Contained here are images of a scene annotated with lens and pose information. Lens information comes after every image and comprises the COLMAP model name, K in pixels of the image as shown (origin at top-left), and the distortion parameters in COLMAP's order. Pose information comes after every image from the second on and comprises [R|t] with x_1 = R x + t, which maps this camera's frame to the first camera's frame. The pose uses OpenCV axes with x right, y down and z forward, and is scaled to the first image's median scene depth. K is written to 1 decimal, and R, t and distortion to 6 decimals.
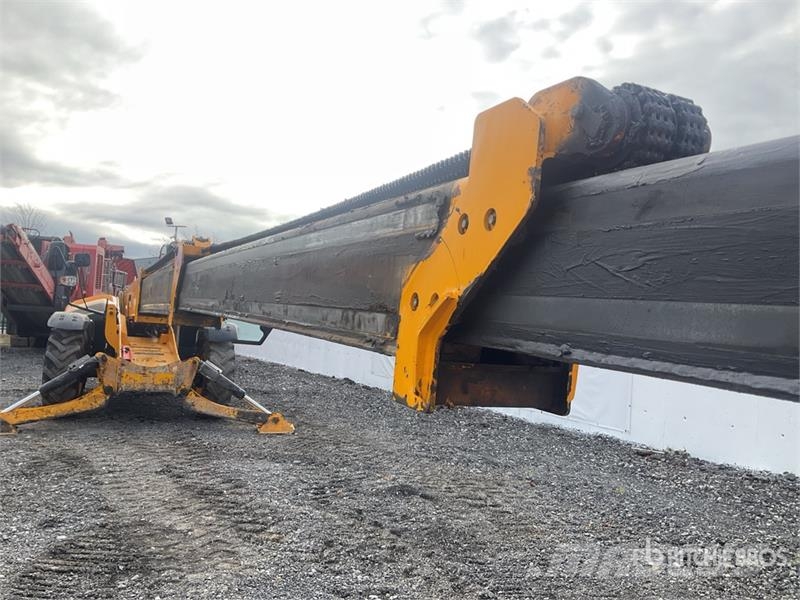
lens RADIAL K [[665.6, 0, 408.6], [0, 665.6, 297.0], [0, 0, 1]] dist [0.077597, -0.132709]
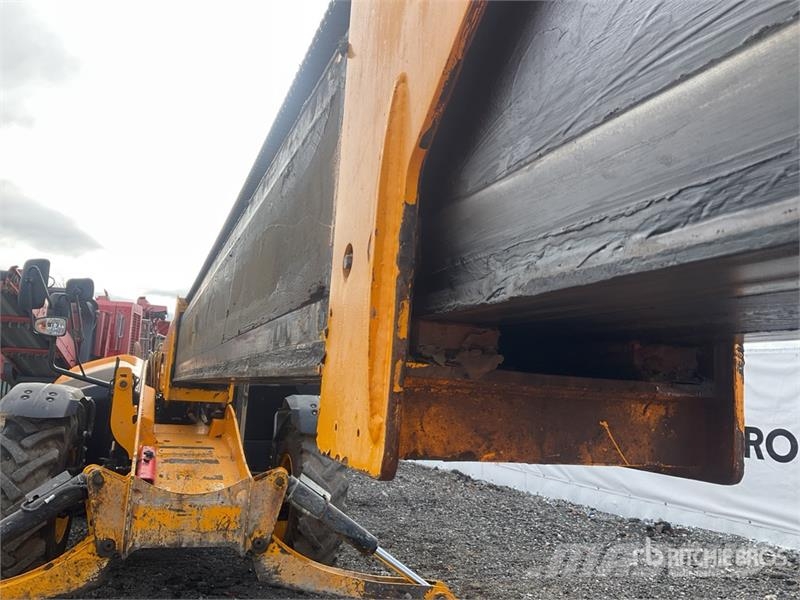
lens RADIAL K [[665.6, 0, 405.6], [0, 665.6, 297.0], [0, 0, 1]] dist [0.077597, -0.132709]
pose [[0.997679, -0.023136, -0.064038, -0.188343], [0.016479, 0.994588, -0.102584, 0.014213], [0.066065, 0.101290, 0.992661, 0.491894]]
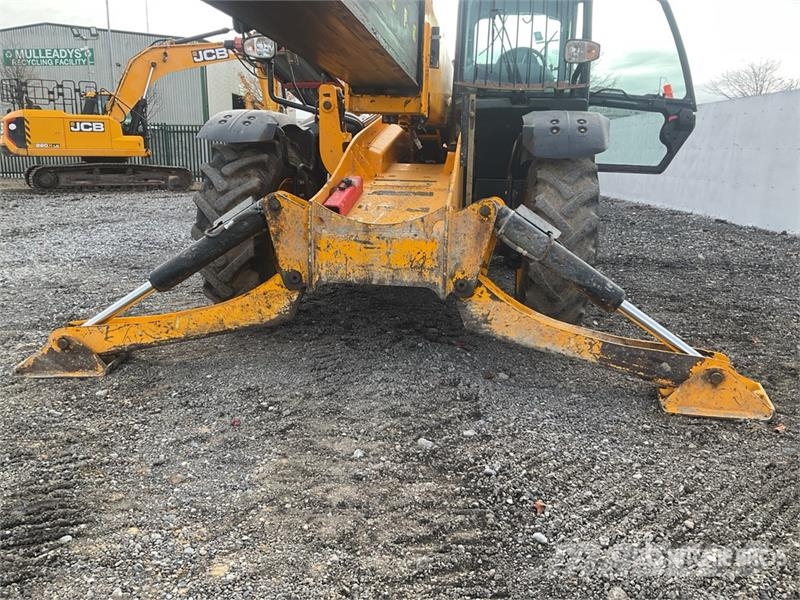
lens RADIAL K [[665.6, 0, 401.3], [0, 665.6, 303.9], [0, 0, 1]] dist [0.077597, -0.132709]
pose [[0.843517, 0.058316, -0.533928, -0.152812], [0.067727, 0.974605, 0.213443, 0.063664], [0.532816, -0.216204, 0.818146, 0.643683]]
